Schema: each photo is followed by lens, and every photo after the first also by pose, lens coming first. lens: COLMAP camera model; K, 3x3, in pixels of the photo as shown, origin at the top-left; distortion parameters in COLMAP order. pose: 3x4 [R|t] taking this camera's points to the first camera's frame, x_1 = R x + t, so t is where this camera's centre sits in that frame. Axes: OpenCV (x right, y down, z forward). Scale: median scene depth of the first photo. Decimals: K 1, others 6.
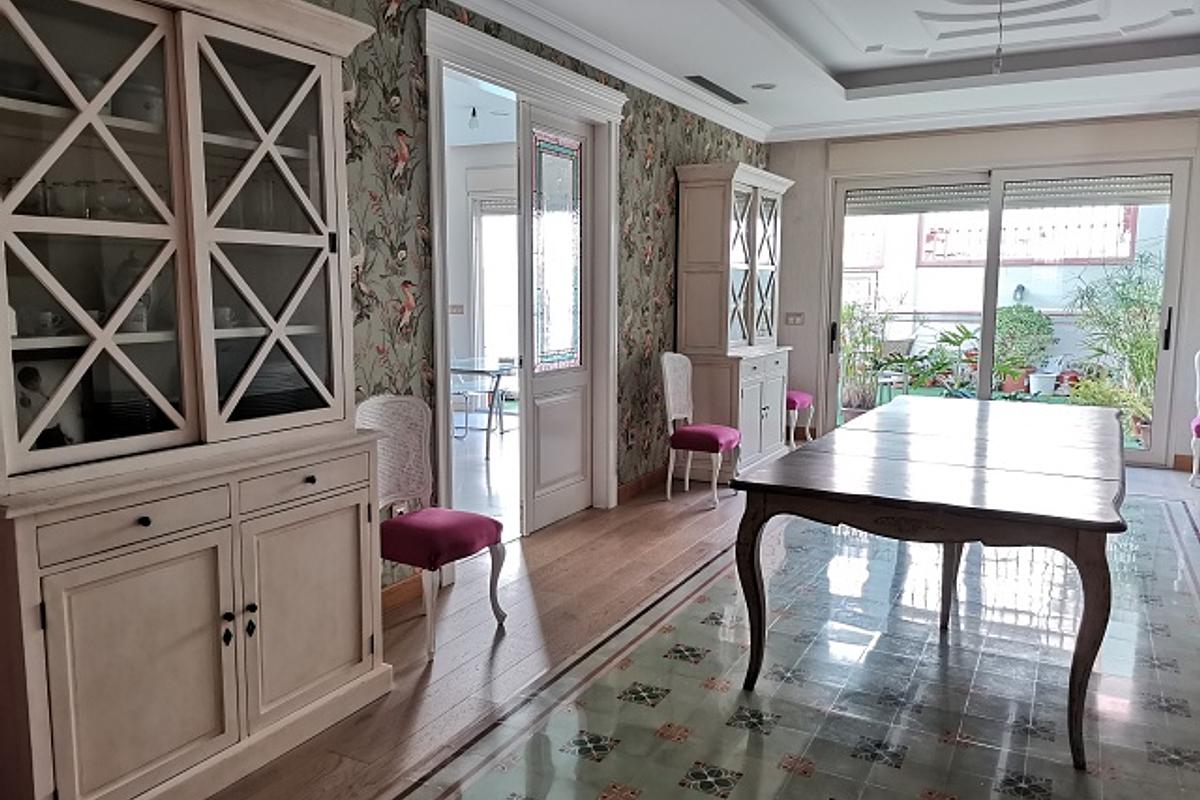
lens RADIAL K [[898.6, 0, 597.6], [0, 898.6, 407.3], [0, 0, 1]] dist [0.007344, -0.003166]
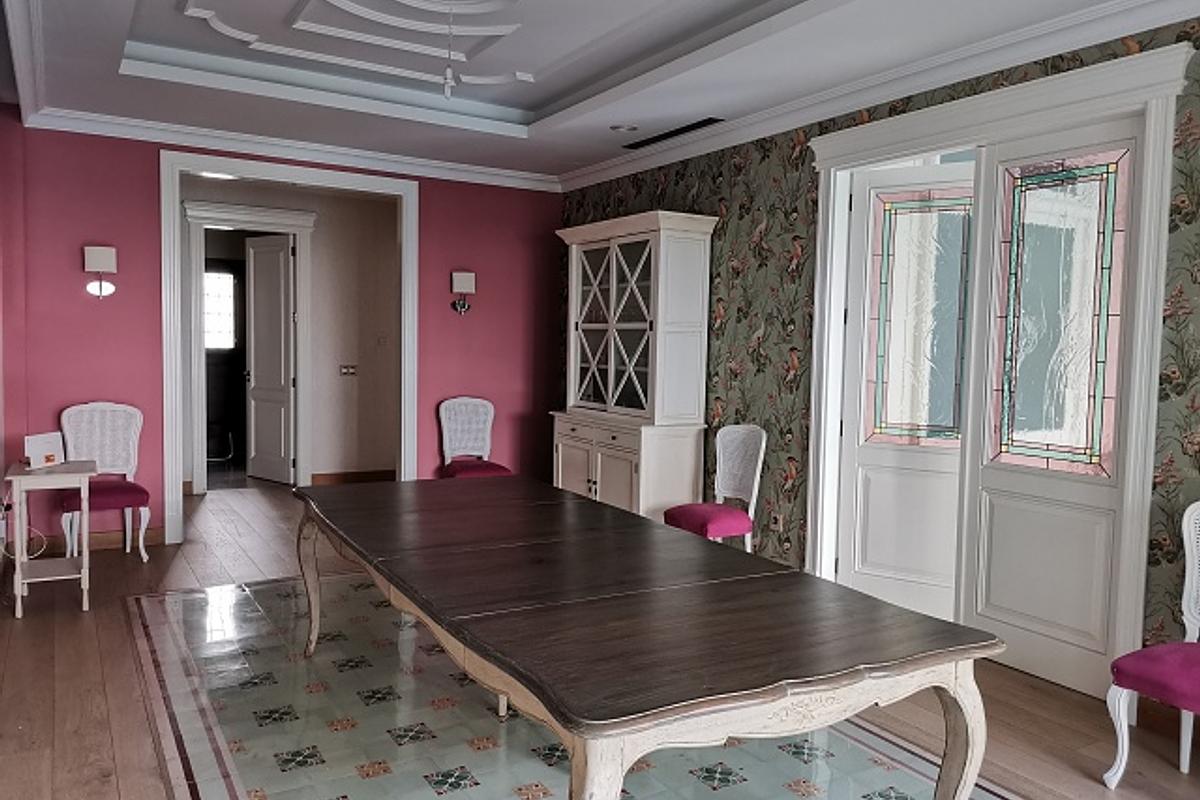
lens RADIAL K [[898.6, 0, 600.0], [0, 898.6, 393.7], [0, 0, 1]] dist [0.007344, -0.003166]
pose [[-0.522525, 0.038786, -0.851741, 1.098225], [-0.133731, 0.982872, 0.126798, -0.209565], [0.842071, 0.180160, -0.508389, 1.489942]]
